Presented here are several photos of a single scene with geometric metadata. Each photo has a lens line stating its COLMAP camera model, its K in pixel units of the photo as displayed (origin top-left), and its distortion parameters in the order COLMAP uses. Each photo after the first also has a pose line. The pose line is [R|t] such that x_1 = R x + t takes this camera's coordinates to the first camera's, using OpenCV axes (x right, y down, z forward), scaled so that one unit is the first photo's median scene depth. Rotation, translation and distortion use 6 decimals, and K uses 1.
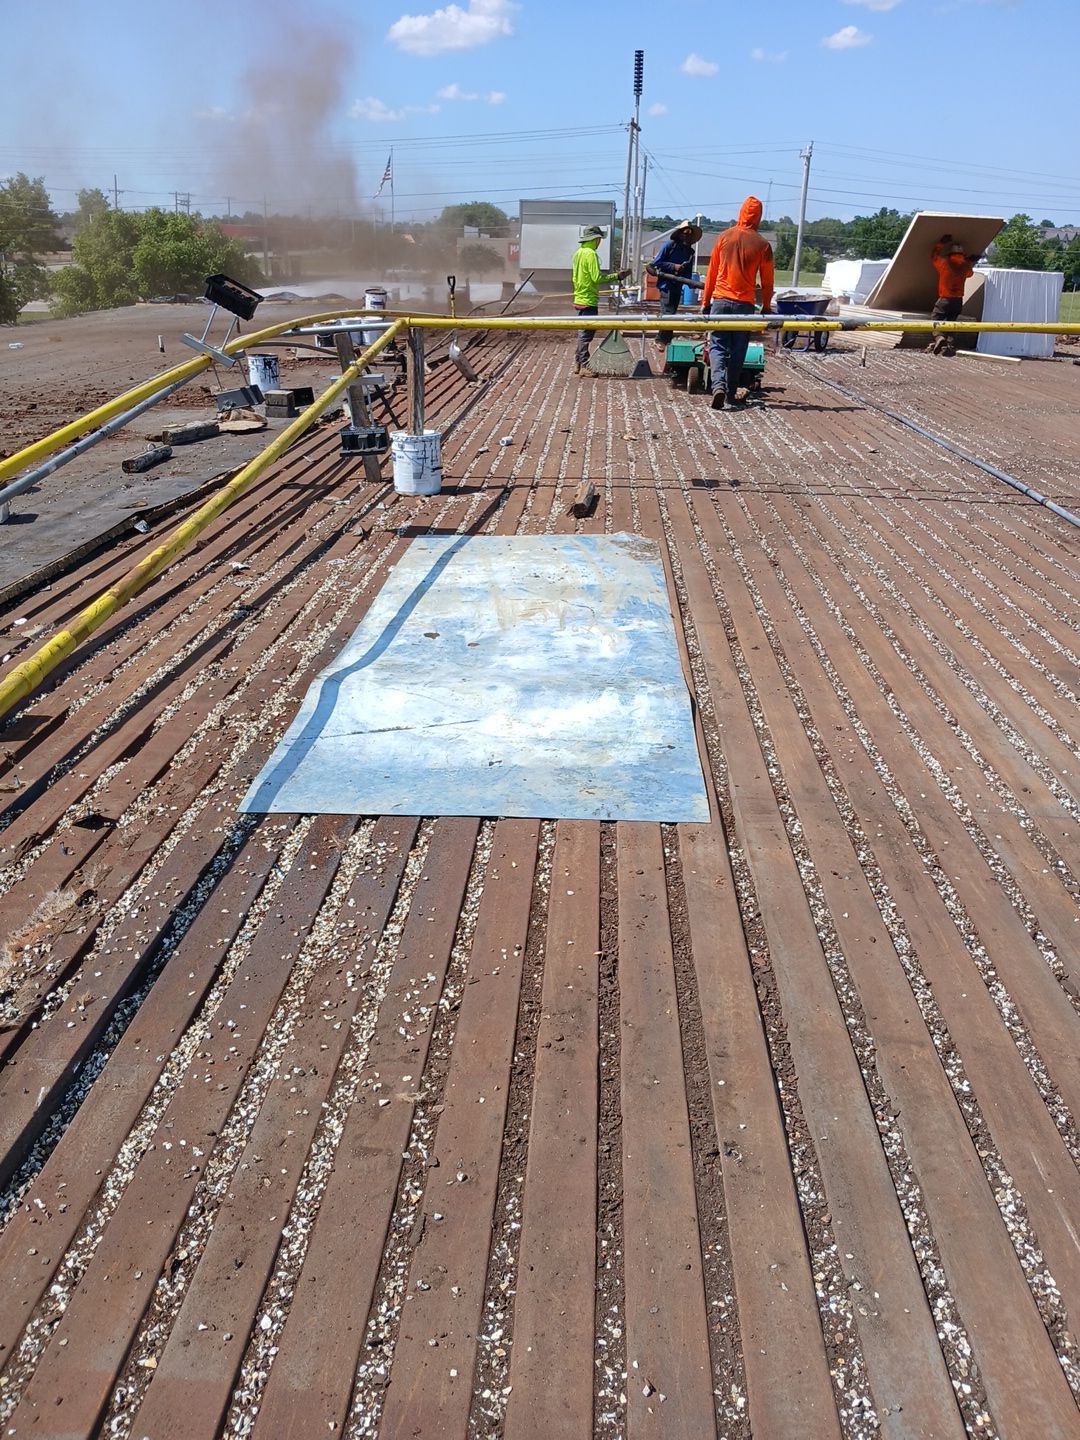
lens RADIAL K [[1136.1, 0, 536.7], [0, 1136.1, 721.2], [0, 0, 1]] dist [0.145138, -0.262992]
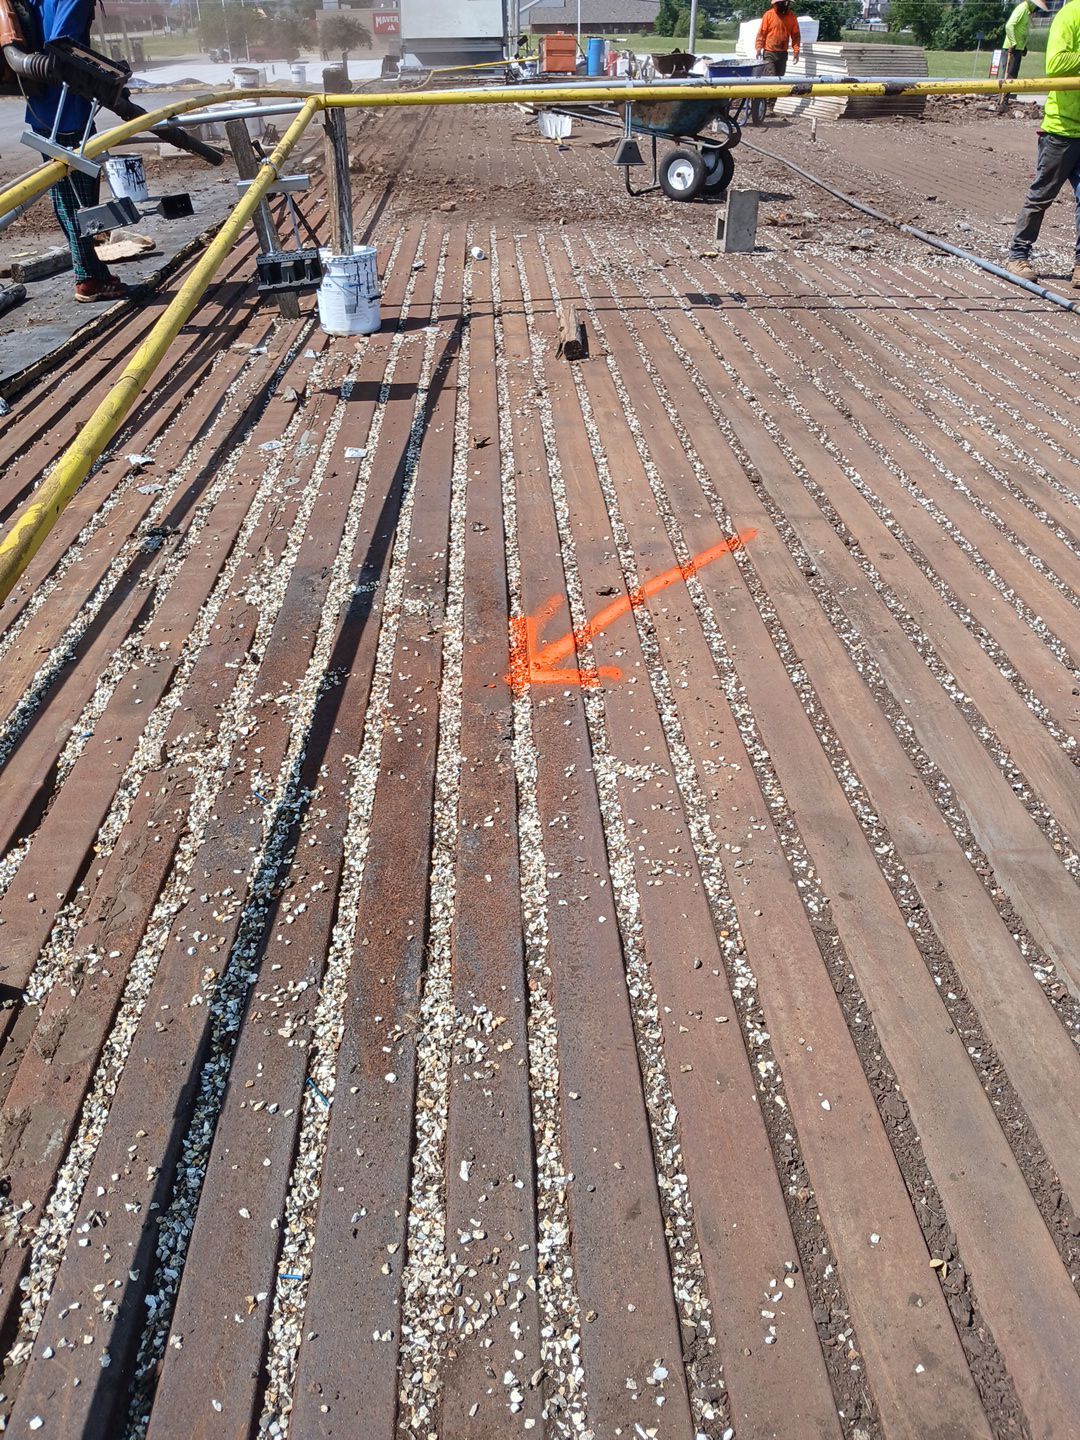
lens RADIAL K [[1121.1, 0, 529.9], [0, 1121.1, 717.4], [0, 0, 1]] dist [0.111879, -0.251336]
pose [[0.994421, -0.075566, 0.073600, -0.082159], [0.062478, 0.984103, 0.166245, -0.083801], [-0.084993, -0.160719, 0.983334, 0.256534]]
